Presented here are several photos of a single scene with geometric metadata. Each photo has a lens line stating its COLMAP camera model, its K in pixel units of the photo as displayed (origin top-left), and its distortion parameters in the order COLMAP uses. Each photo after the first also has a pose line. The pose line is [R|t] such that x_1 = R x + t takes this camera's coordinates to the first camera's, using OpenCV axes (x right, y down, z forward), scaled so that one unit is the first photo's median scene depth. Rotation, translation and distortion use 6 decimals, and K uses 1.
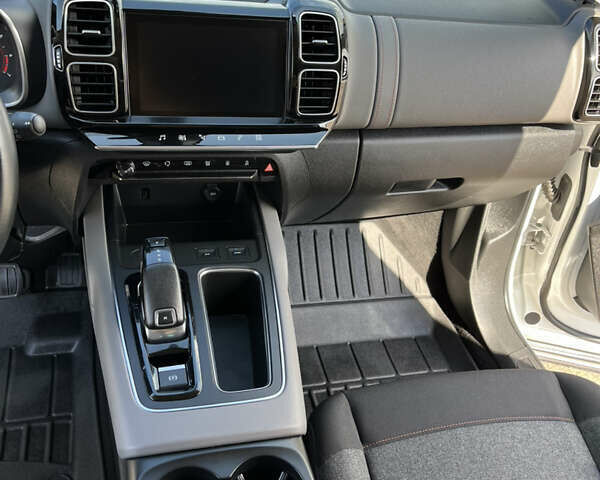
lens RADIAL K [[608.1, 0, 295.6], [0, 608.1, 244.2], [0, 0, 1]] dist [0.026502, 0.000000]
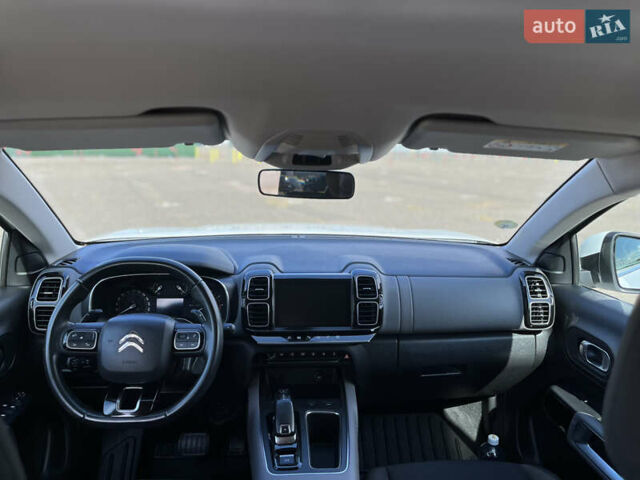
lens RADIAL K [[483.5, 0, 323.4], [0, 483.5, 233.9], [0, 0, 1]] dist [0.012415, 0.000299]
pose [[0.981757, -0.077692, -0.173542, 0.191938], [-0.013179, 0.882711, -0.469731, 0.265495], [0.189682, 0.463449, 0.865584, -0.506553]]
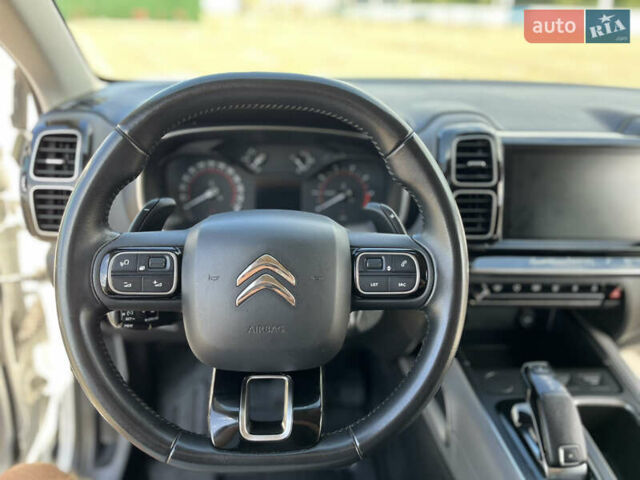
lens RADIAL K [[483.5, 0, 326.0], [0, 483.5, 242.6], [0, 0, 1]] dist [0.012415, 0.000299]
pose [[0.977530, -0.009103, -0.210600, -0.380820], [-0.041859, 0.970789, -0.236256, 0.000122], [0.206599, 0.239763, 0.948594, 0.153844]]
